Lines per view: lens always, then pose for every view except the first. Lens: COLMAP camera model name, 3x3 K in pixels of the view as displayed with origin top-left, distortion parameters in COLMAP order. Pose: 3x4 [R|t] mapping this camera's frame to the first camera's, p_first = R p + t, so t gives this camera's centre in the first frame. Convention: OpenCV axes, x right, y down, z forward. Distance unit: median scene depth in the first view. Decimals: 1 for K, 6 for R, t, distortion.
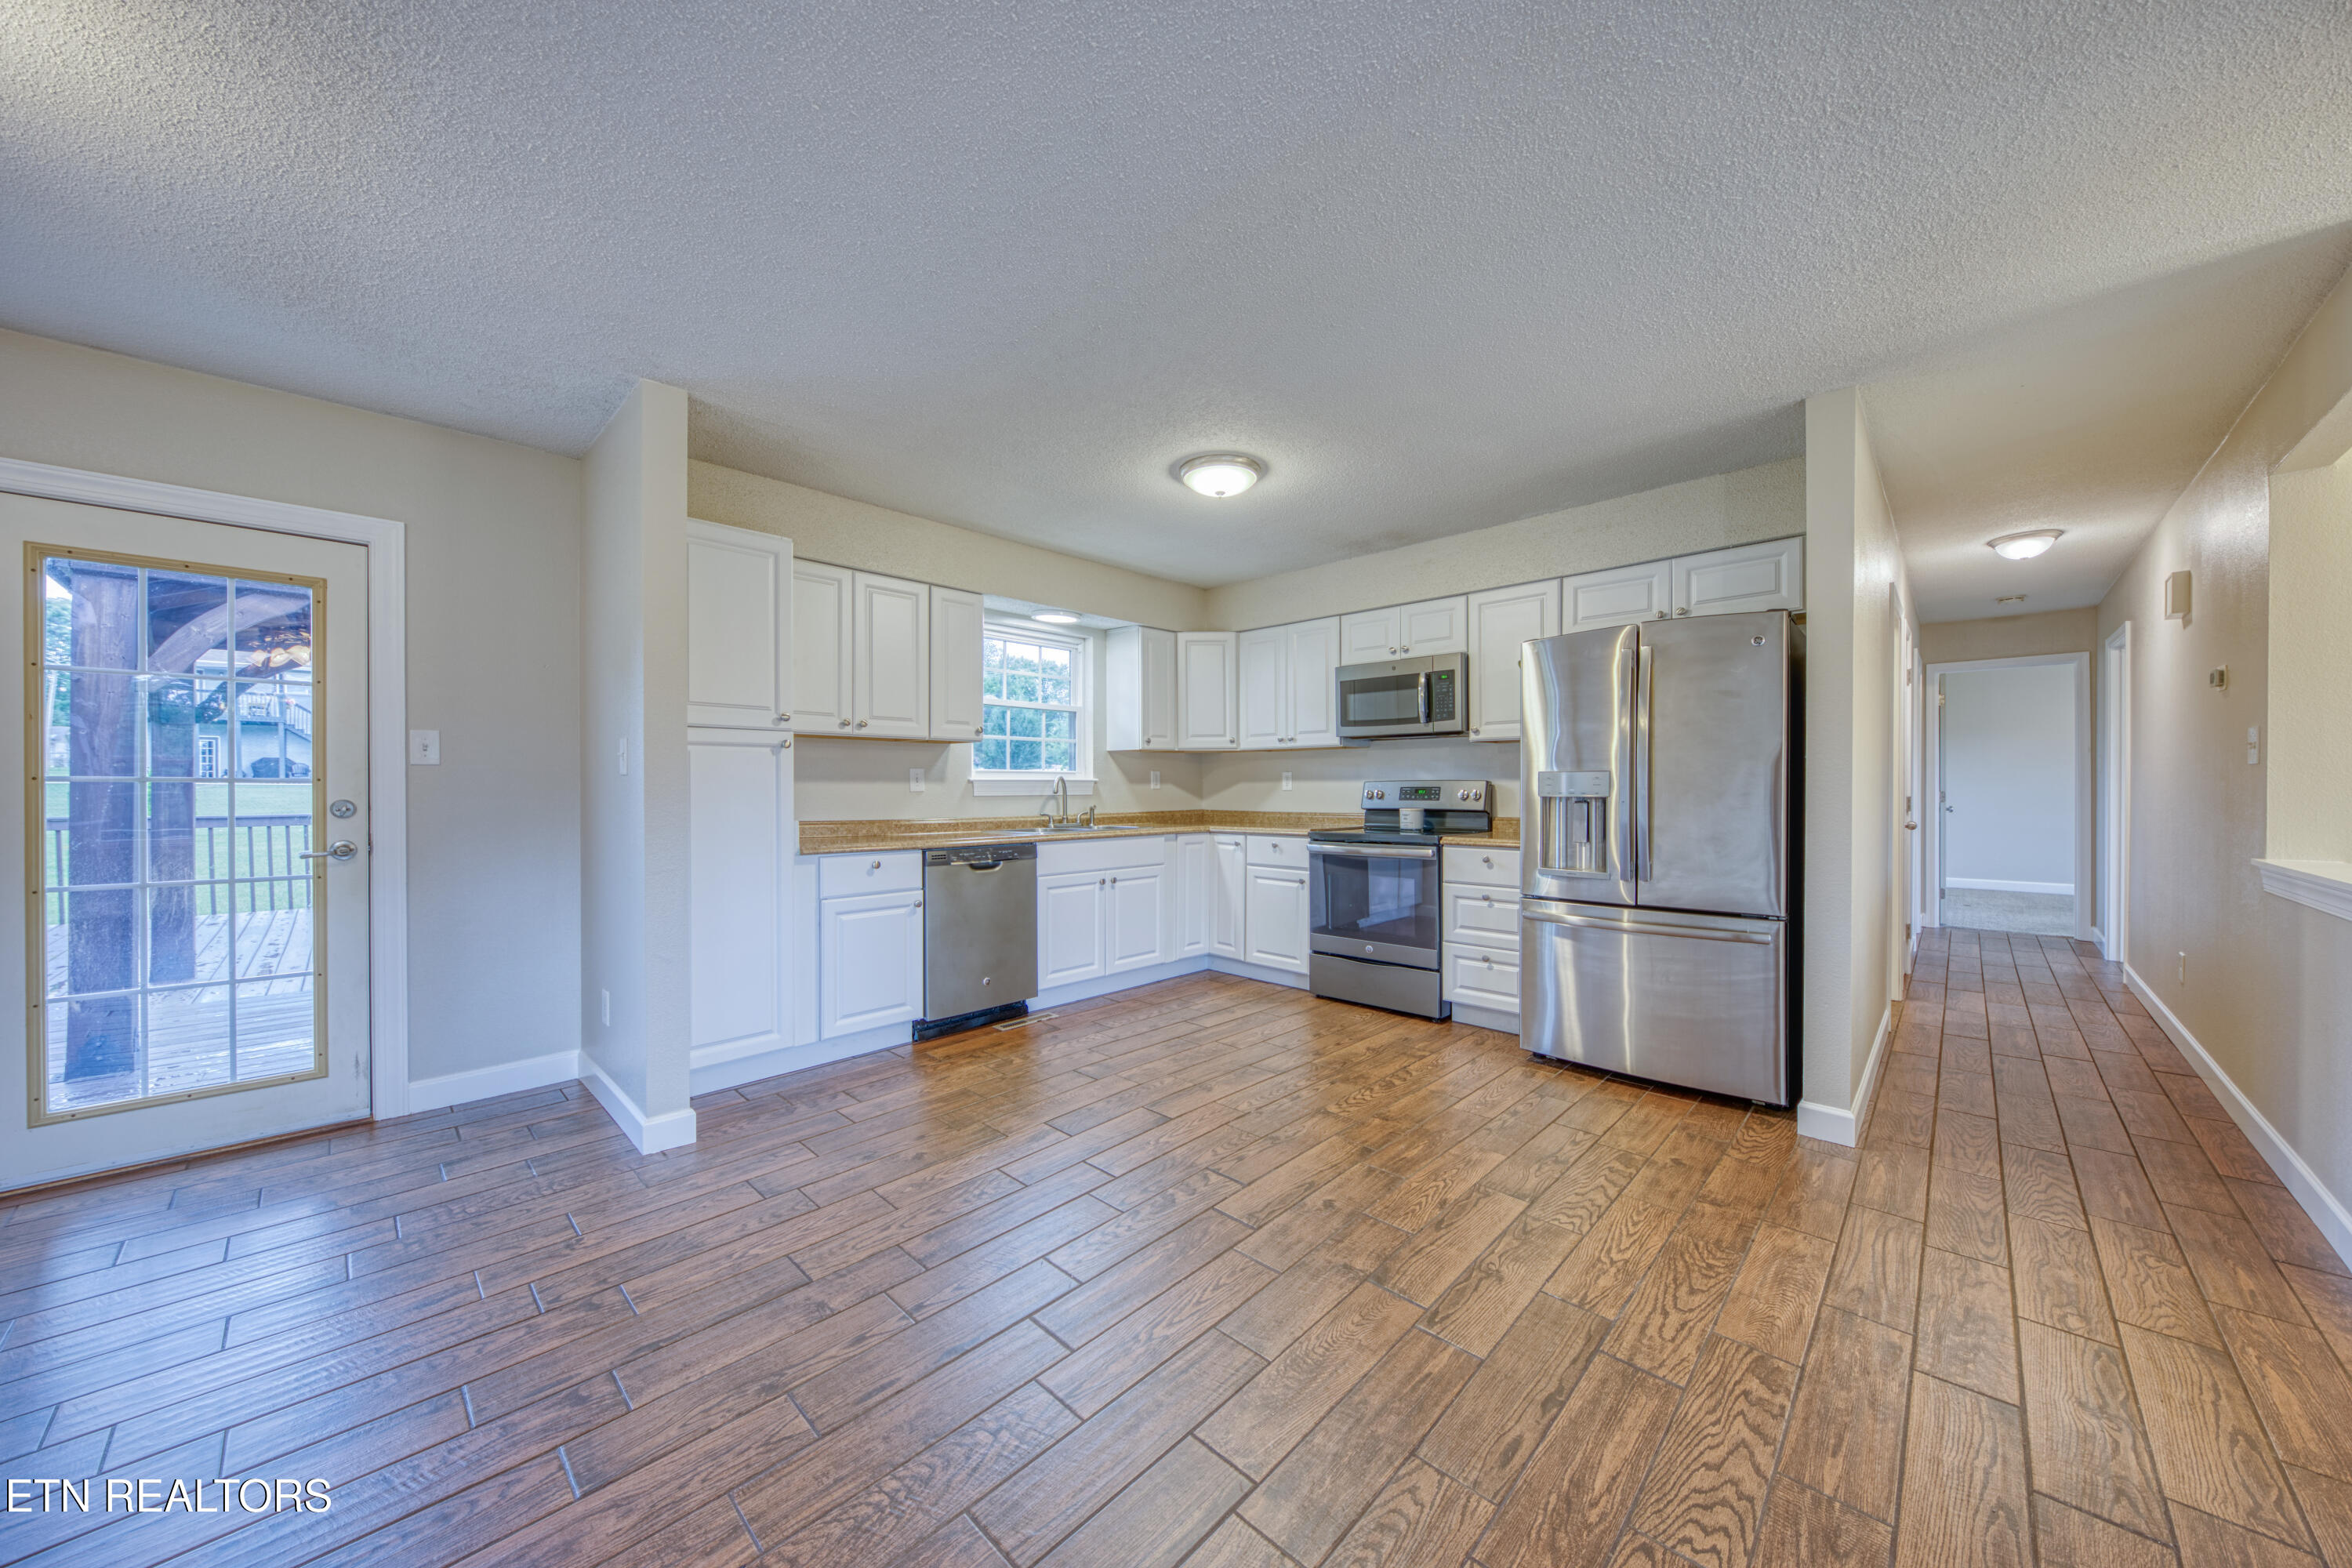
lens RADIAL K [[823.7, 0, 1101.0], [0, 823.7, 787.5], [0, 0, 1]] dist [0.003465, -0.000737]
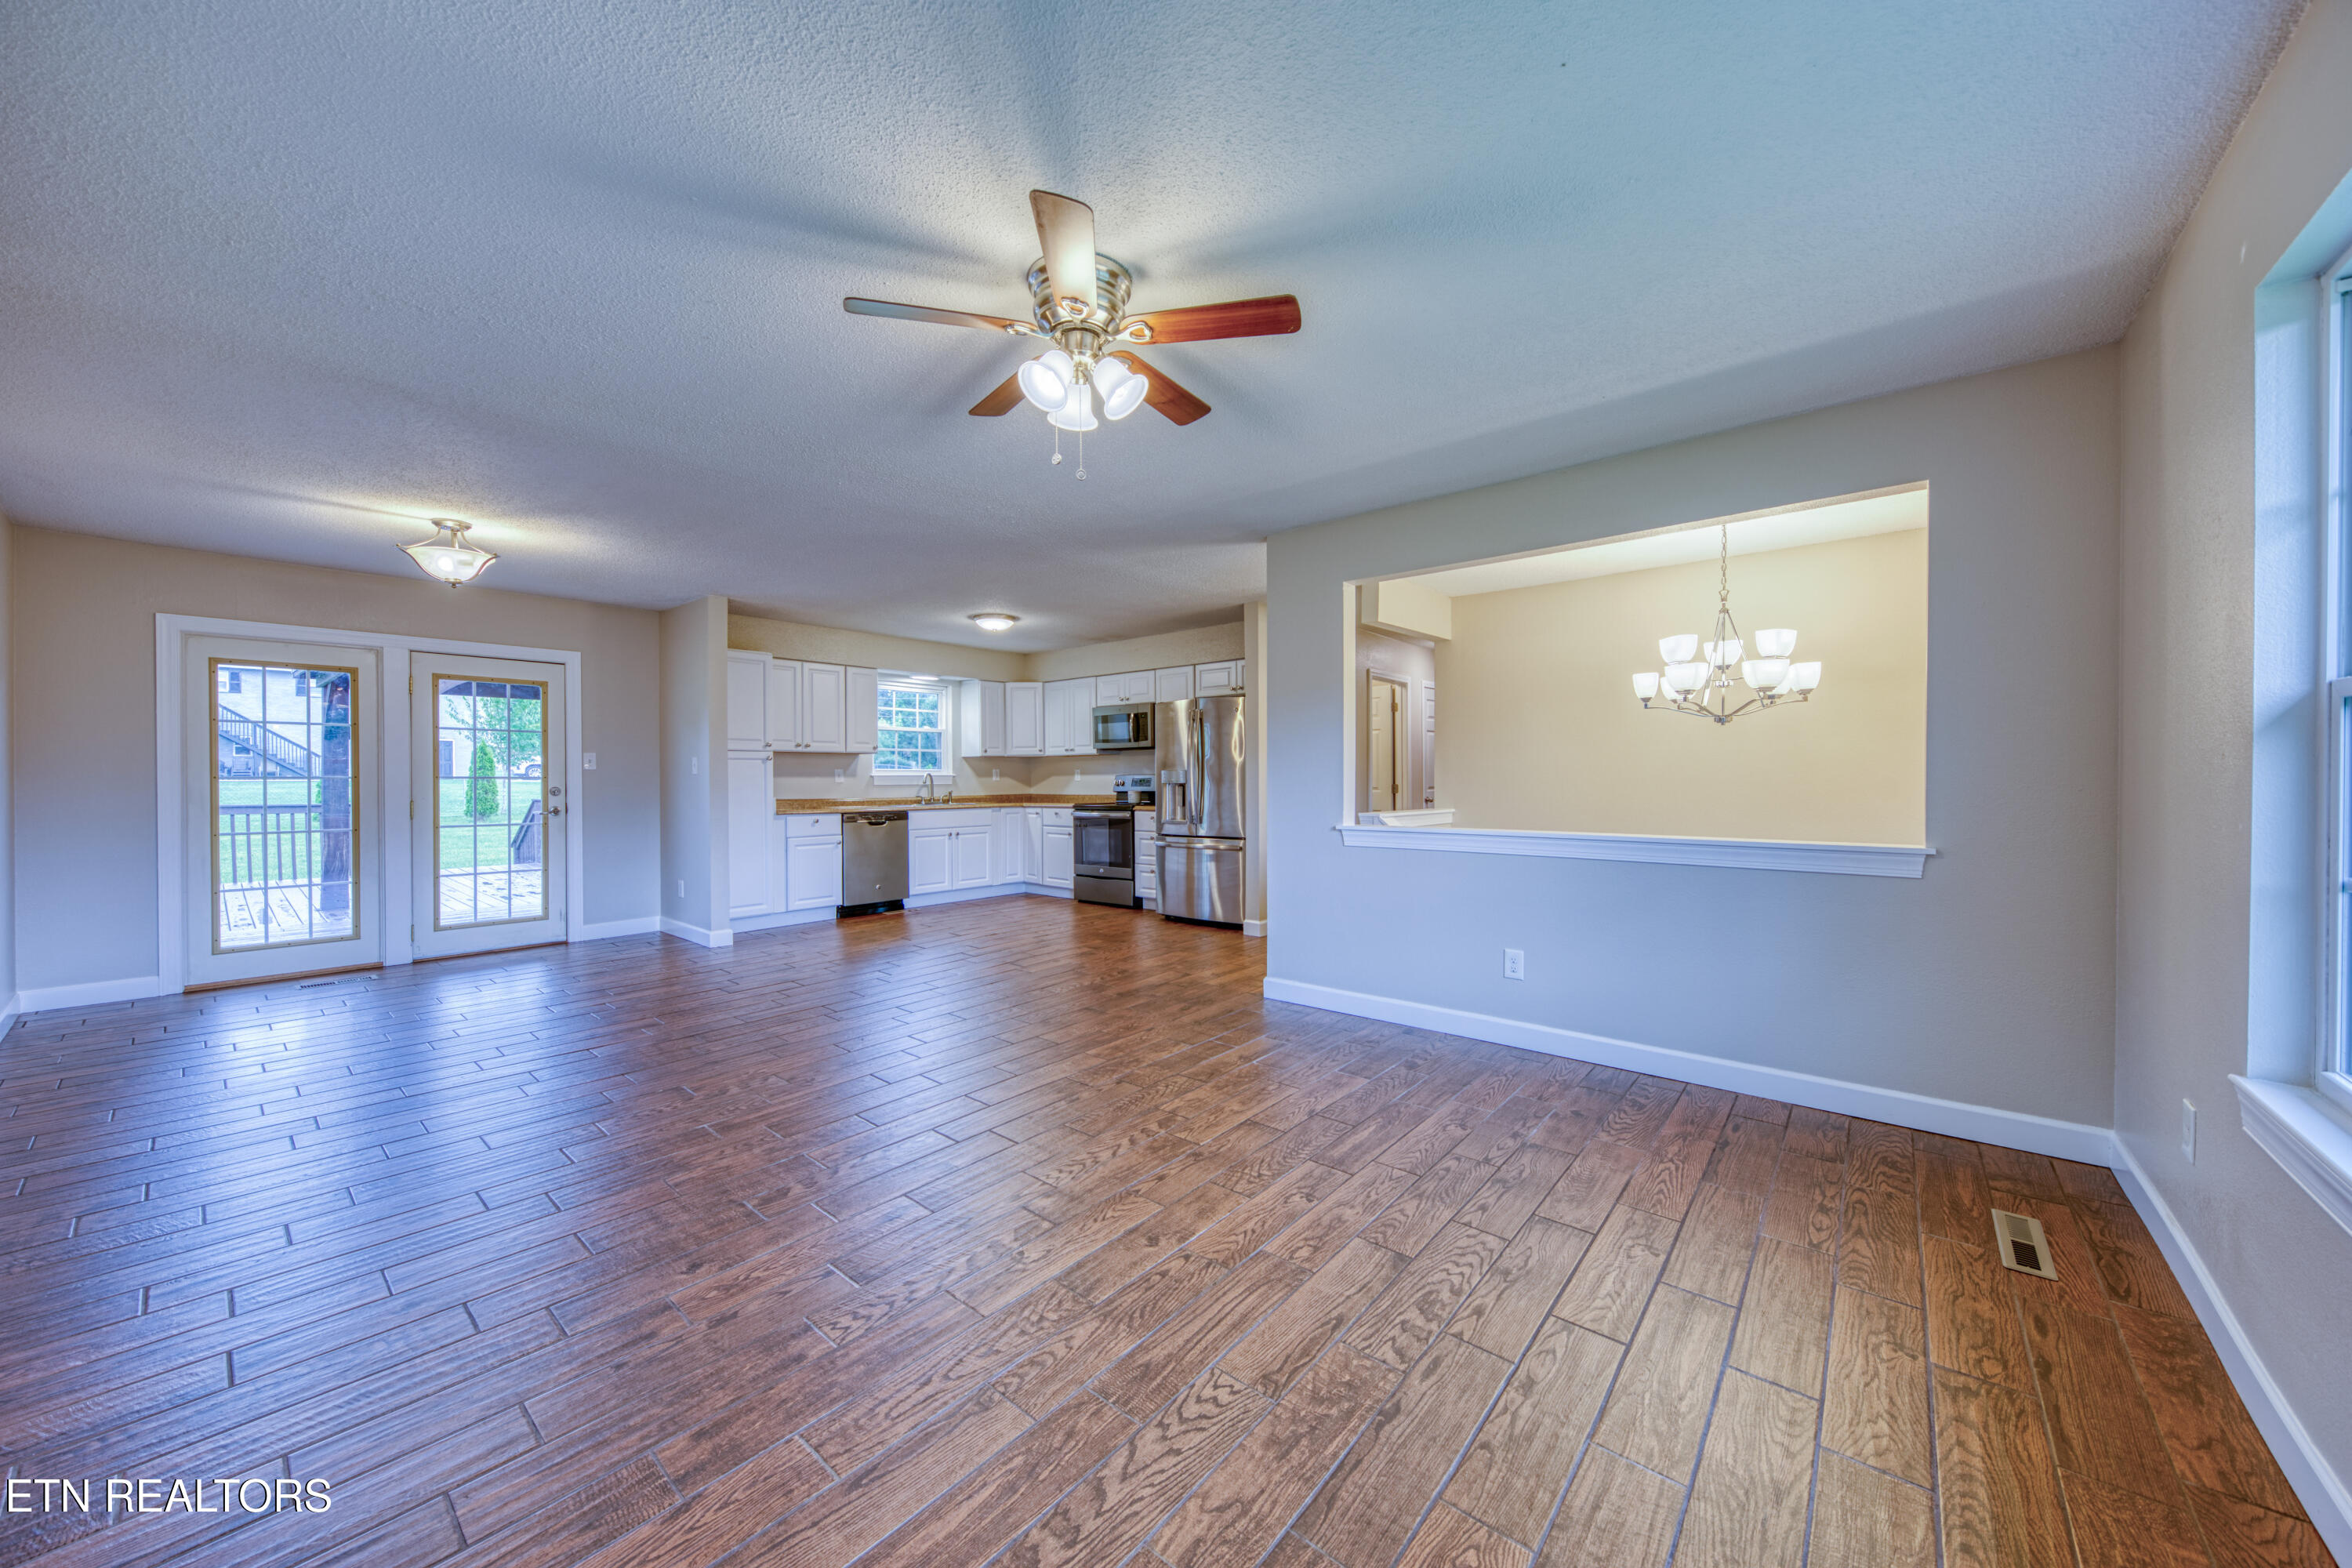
lens RADIAL K [[823.7, 0, 1101.7], [0, 823.7, 781.6], [0, 0, 1]] dist [0.003465, -0.000737]
pose [[0.996486, -0.003252, 0.083690, 0.188578], [0.003104, 0.999993, 0.001898, 0.002086], [-0.083696, -0.001632, 0.996490, -0.800726]]
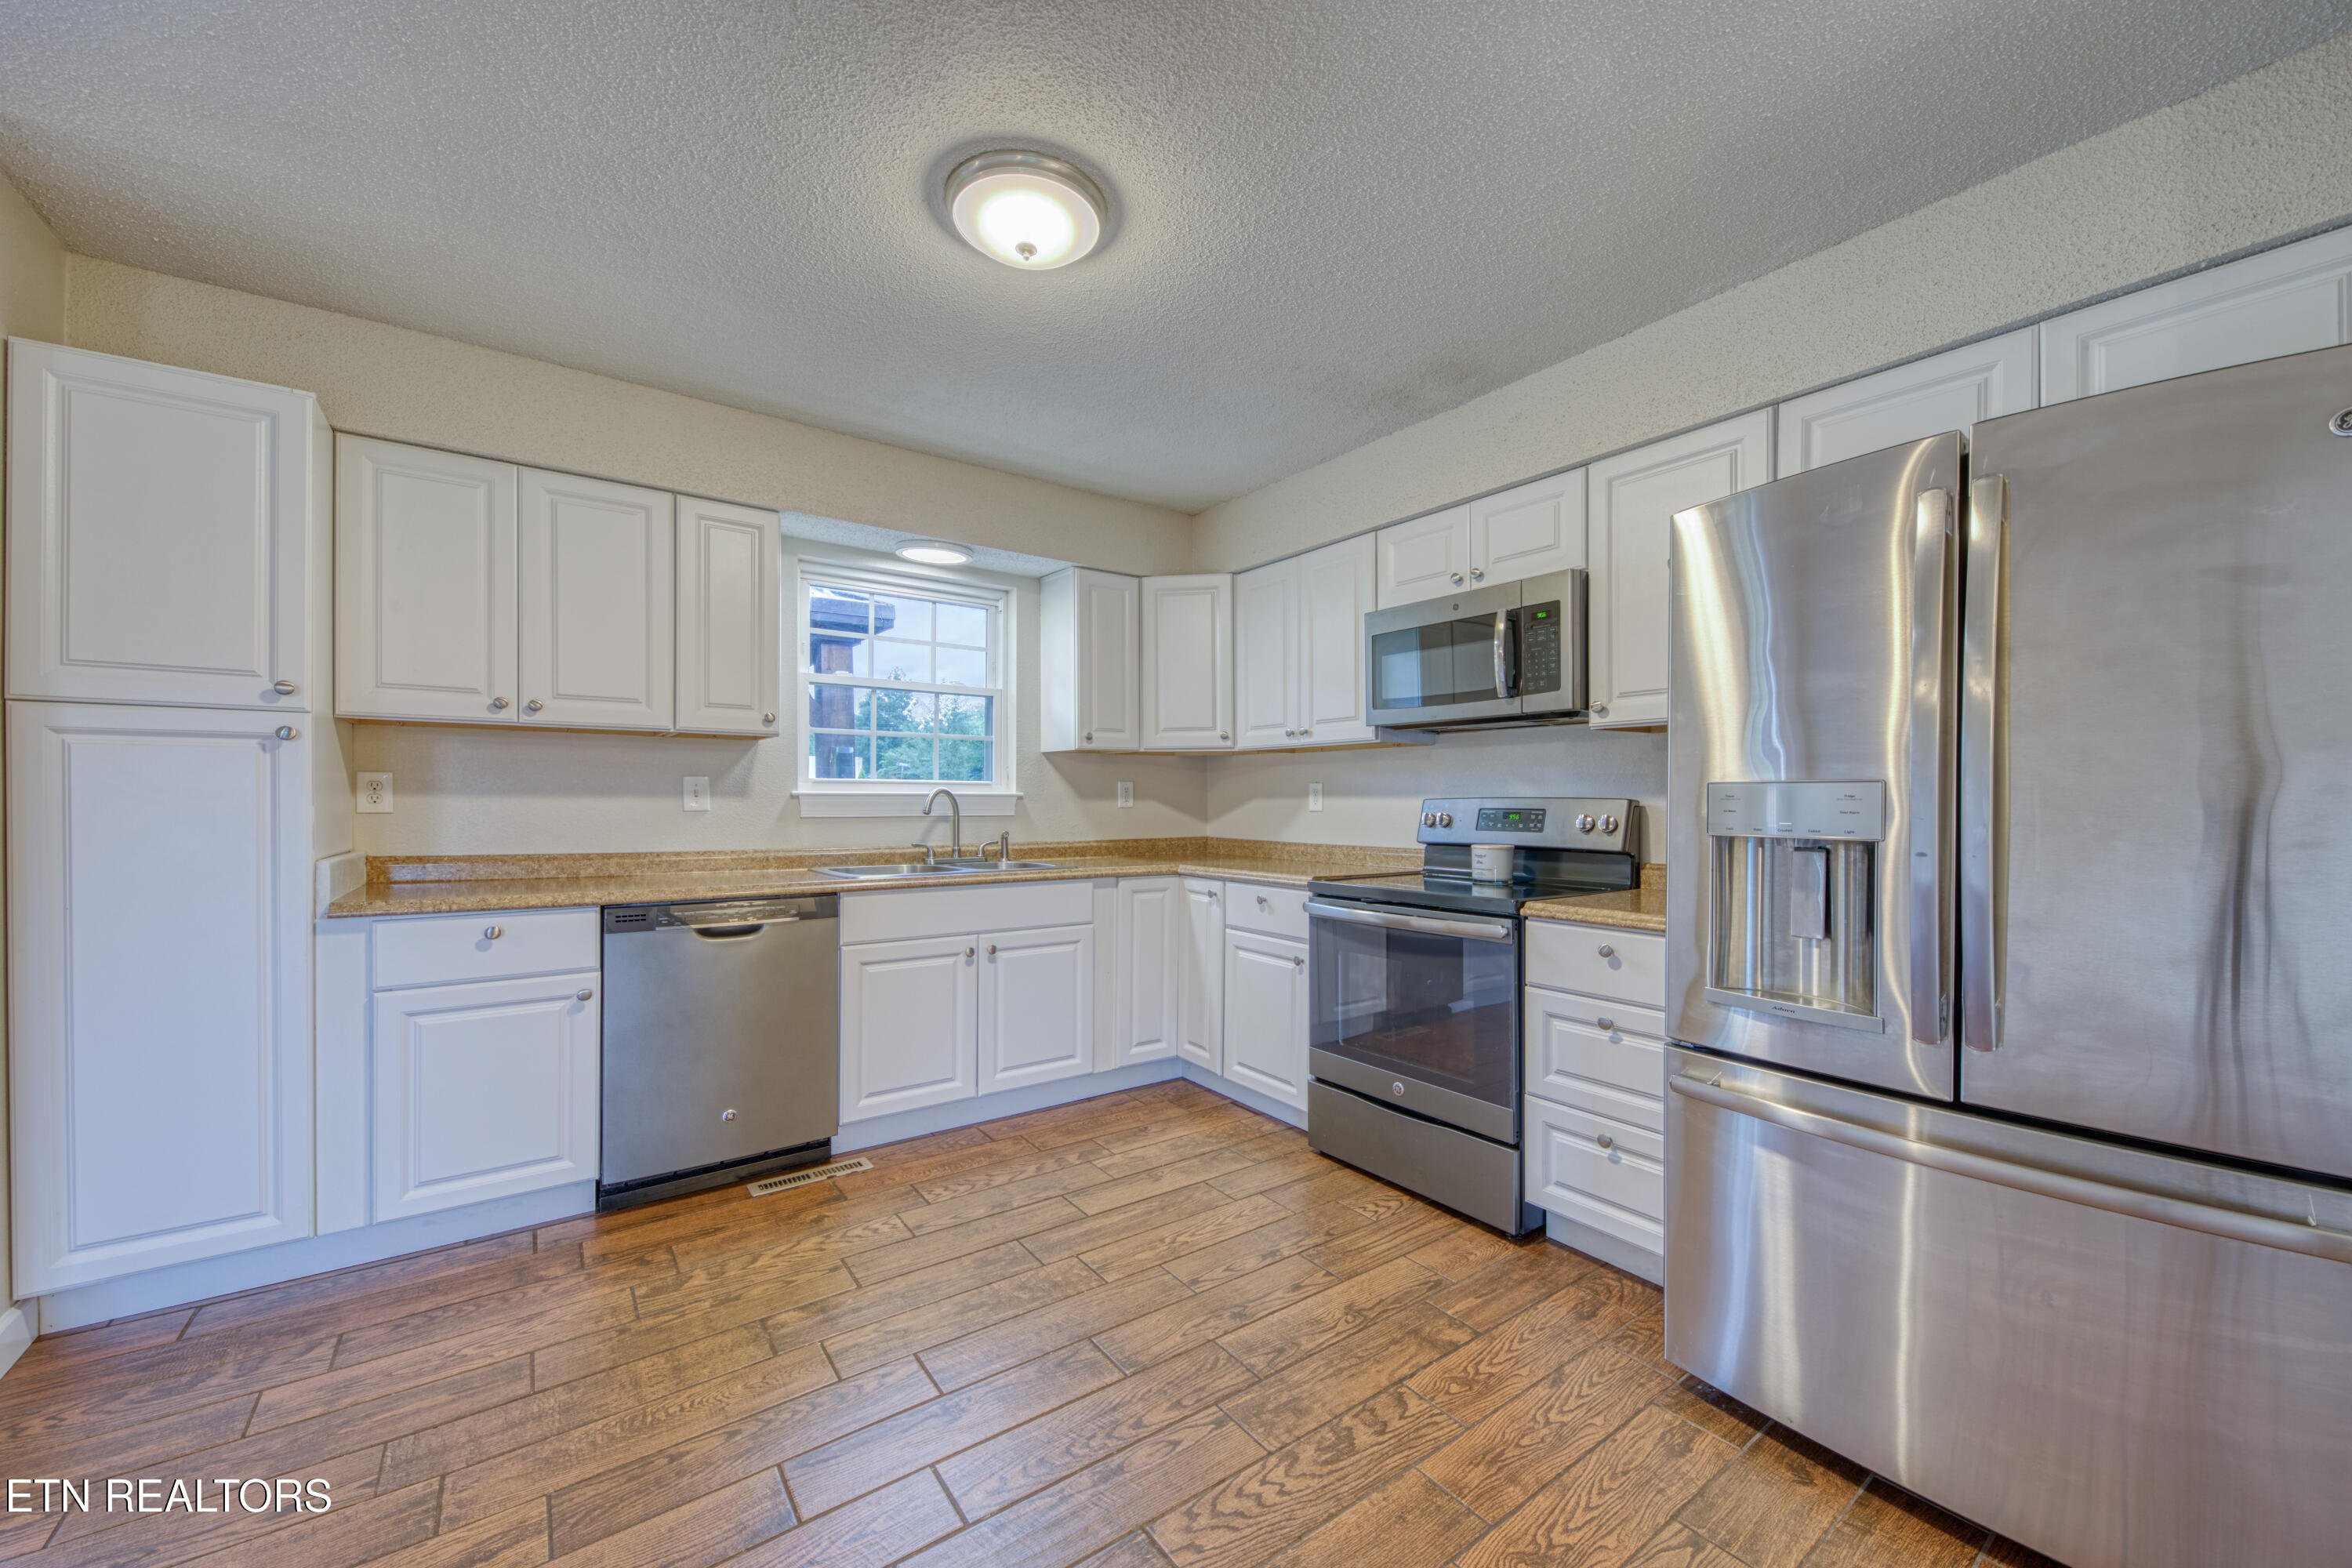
lens RADIAL K [[875.9, 0, 1070.8], [0, 875.9, 798.6], [0, 0, 1]] dist [0.006081, -0.000712]
pose [[0.982115, 0.005550, -0.188198, 0.224906], [-0.006057, 0.999979, -0.002119, -0.005517], [0.188183, 0.003221, 0.982129, 0.368274]]
